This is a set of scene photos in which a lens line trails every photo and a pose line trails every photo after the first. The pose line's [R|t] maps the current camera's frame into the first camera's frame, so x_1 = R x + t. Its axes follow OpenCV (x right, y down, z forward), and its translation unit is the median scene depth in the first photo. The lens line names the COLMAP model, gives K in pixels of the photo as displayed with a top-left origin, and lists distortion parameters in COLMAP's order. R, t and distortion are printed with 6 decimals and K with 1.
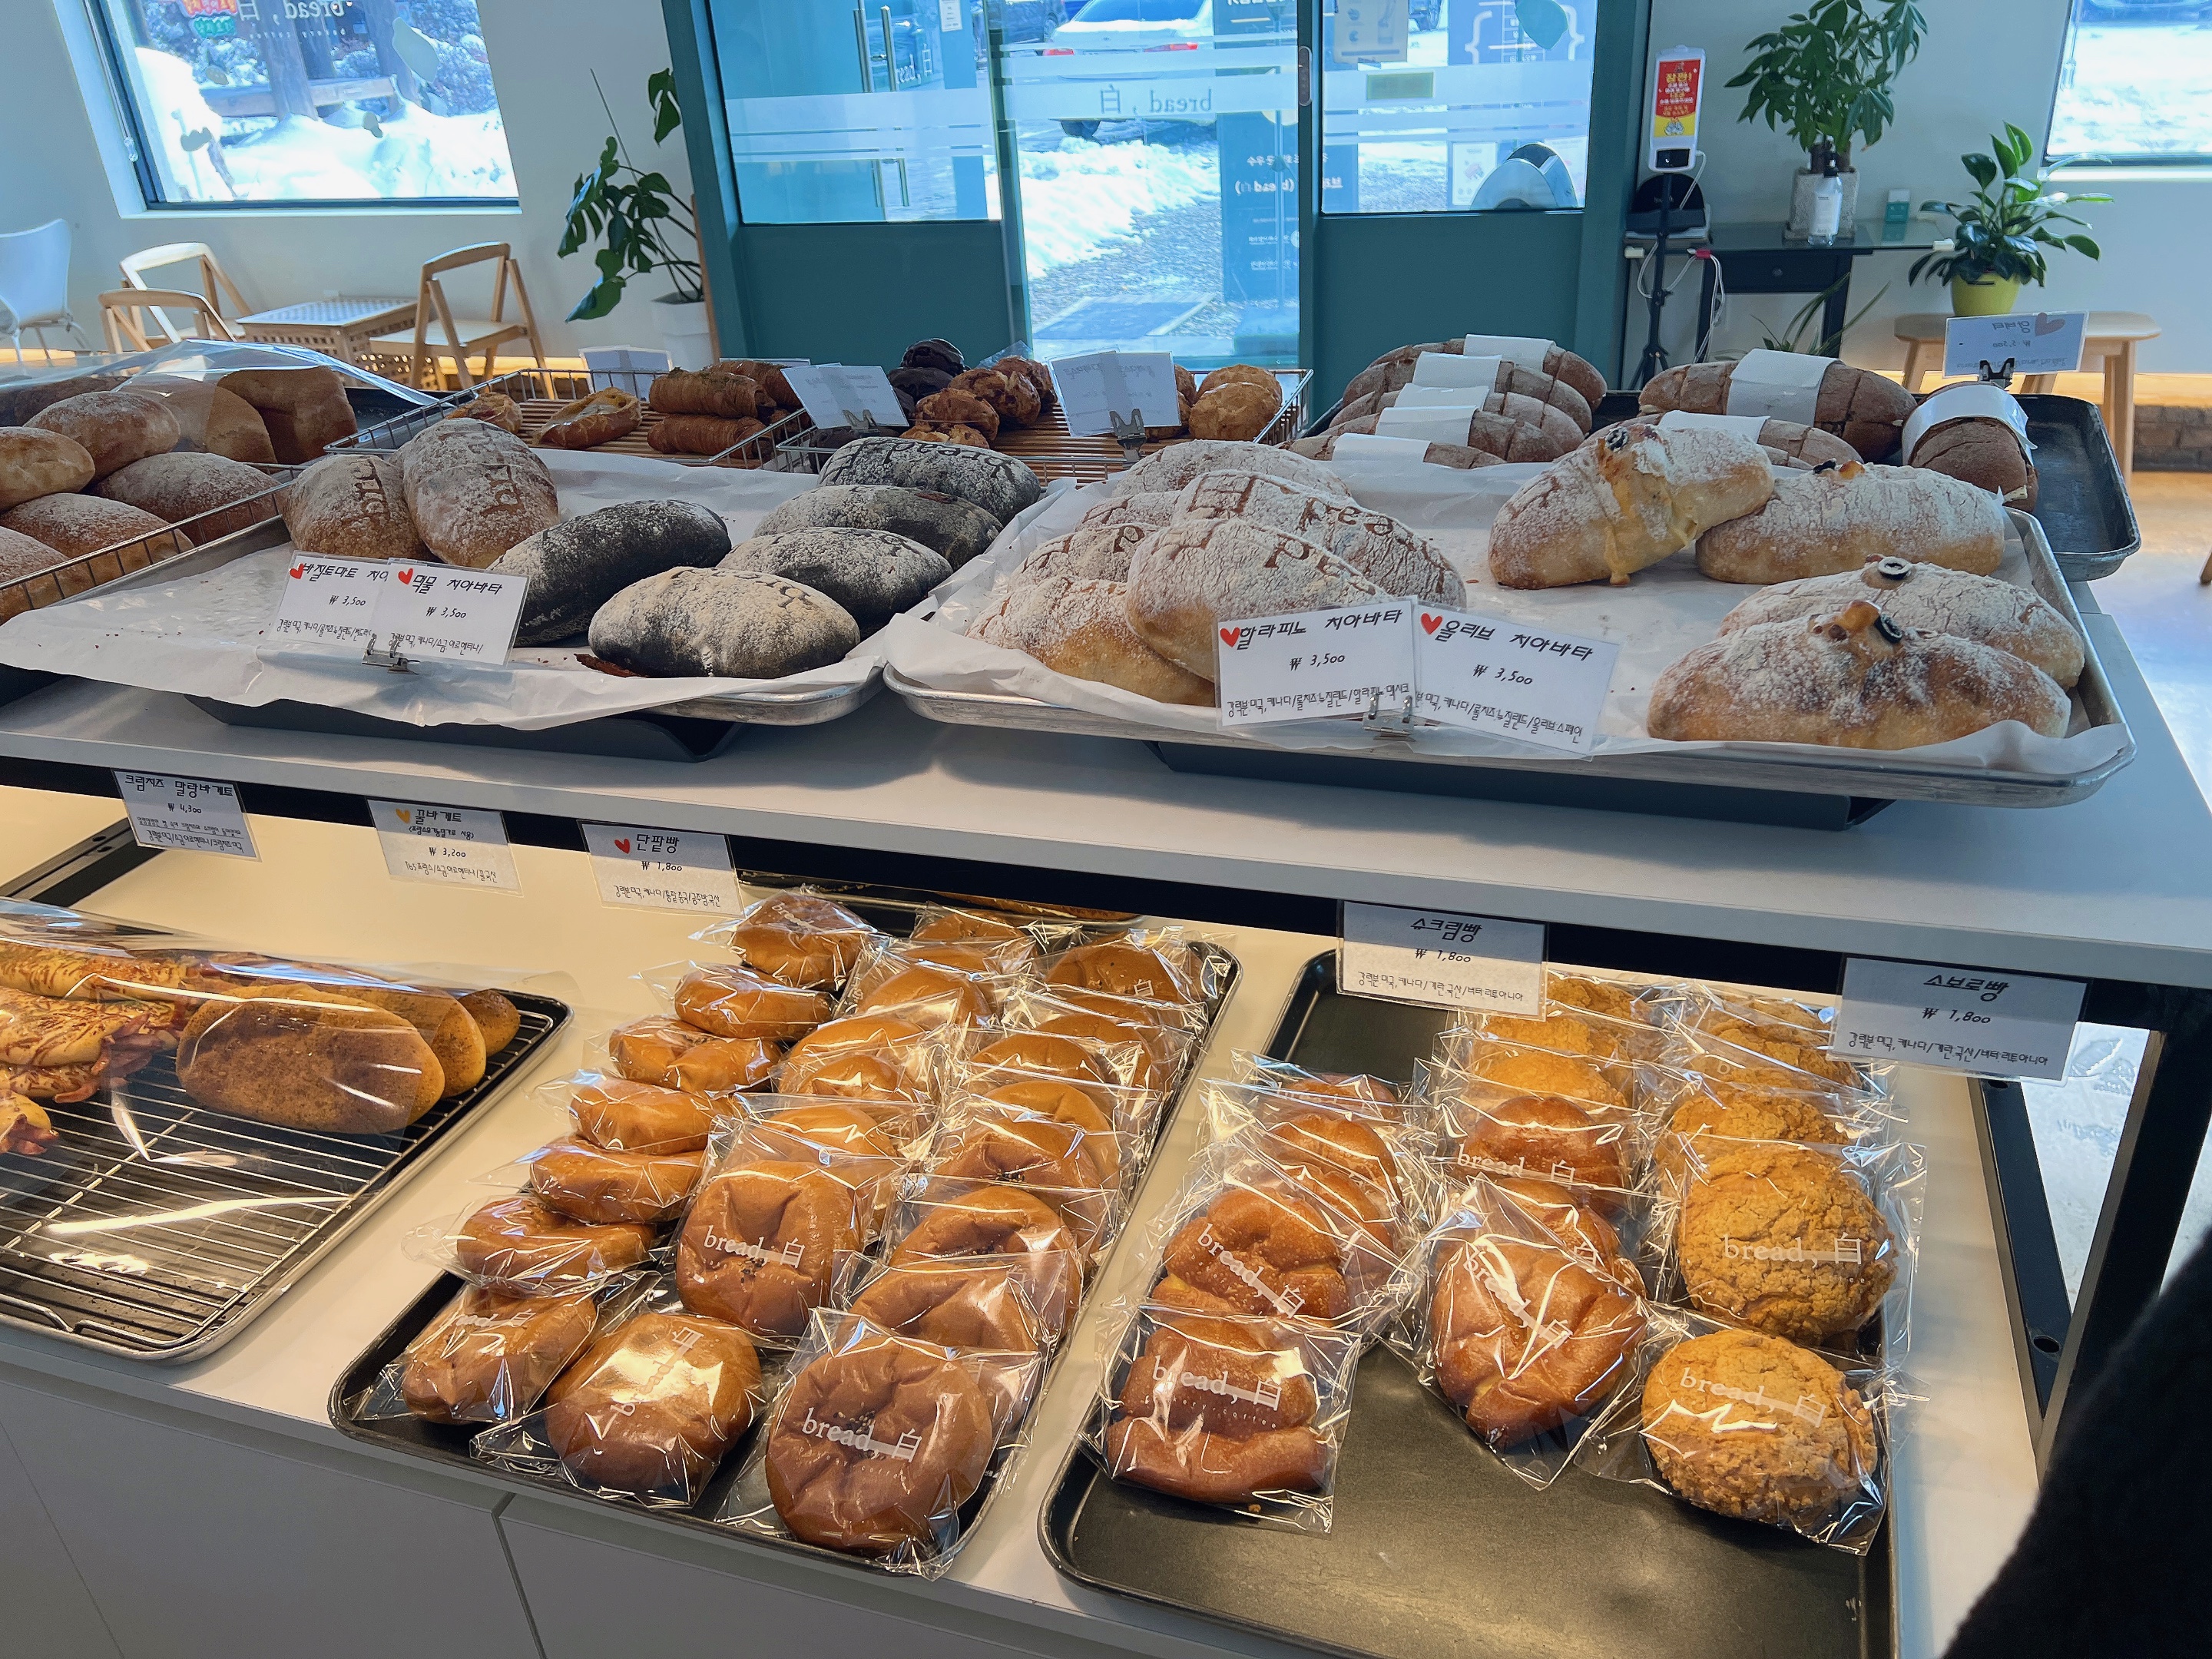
lens RADIAL K [[1640.3, 0, 1106.0], [0, 1640.3, 829.5], [0, 0, 1]] dist [0.005638, 0.004042]
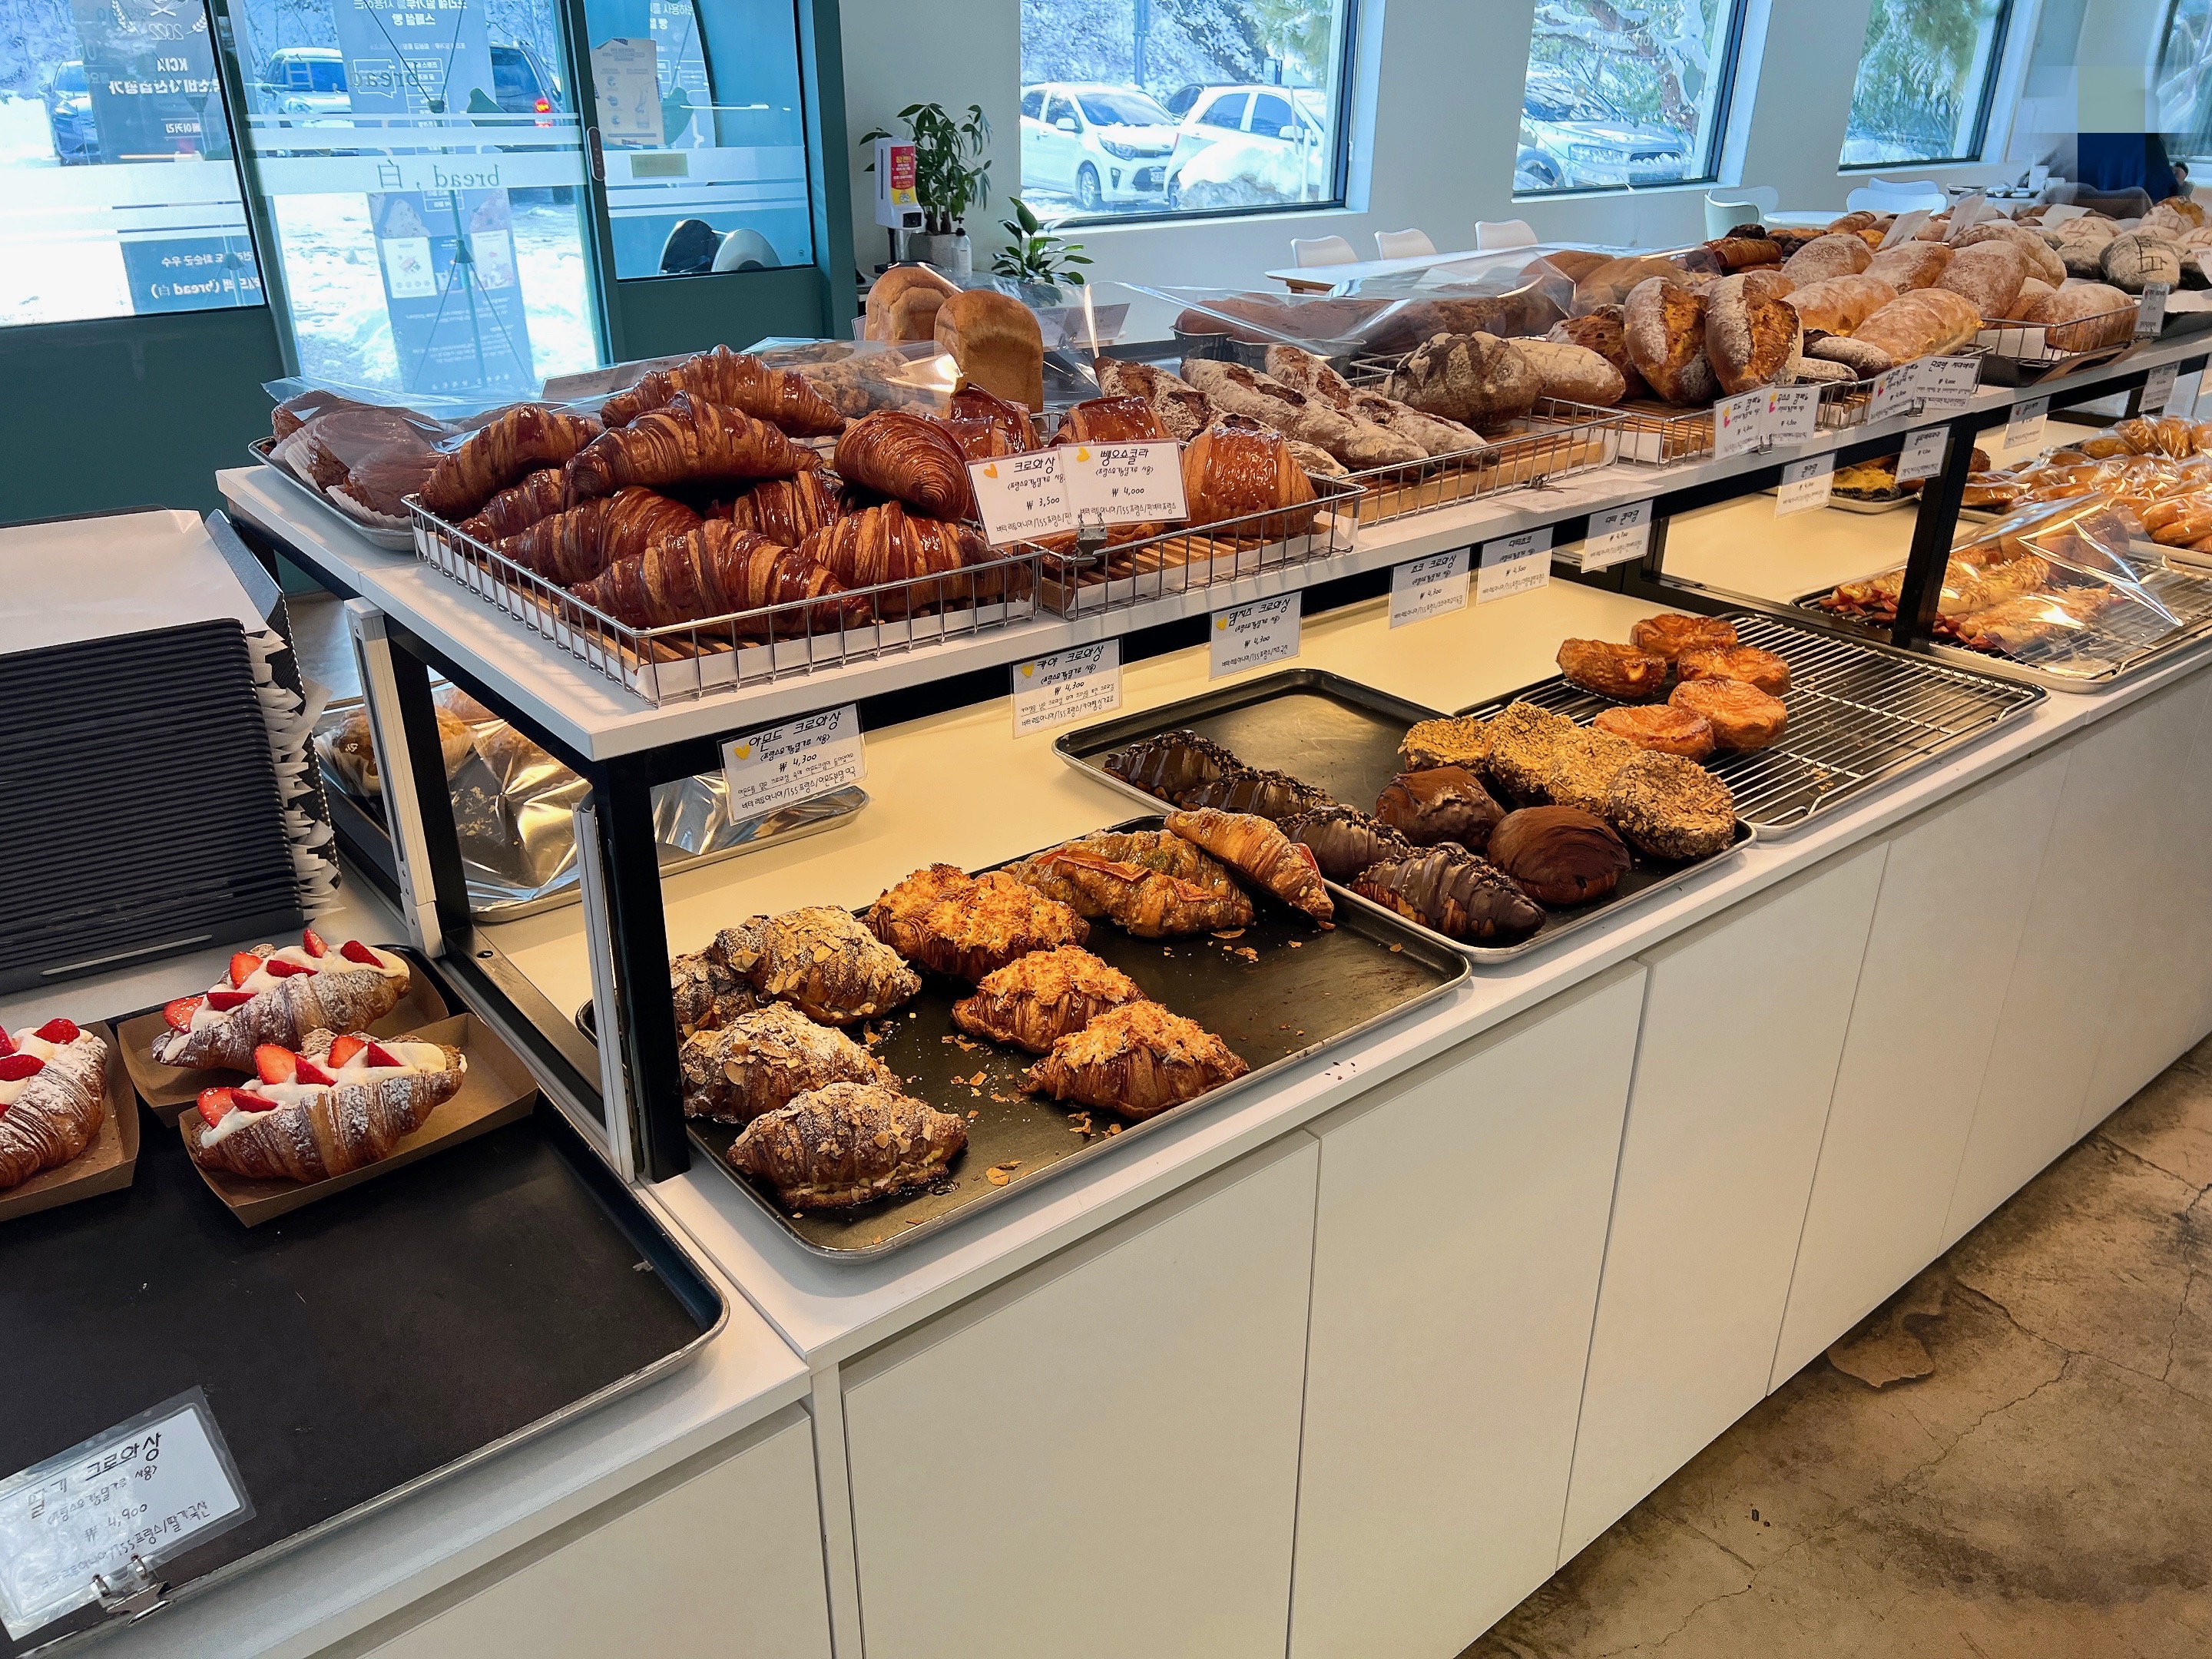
lens RADIAL K [[1640.3, 0, 1106.0], [0, 1640.3, 829.5], [0, 0, 1]] dist [0.005638, 0.004042]
pose [[0.521260, -0.301005, 0.798552, -0.527591], [0.362577, 0.925191, 0.112066, -0.035210], [-0.772545, 0.231121, 0.591402, 0.153484]]
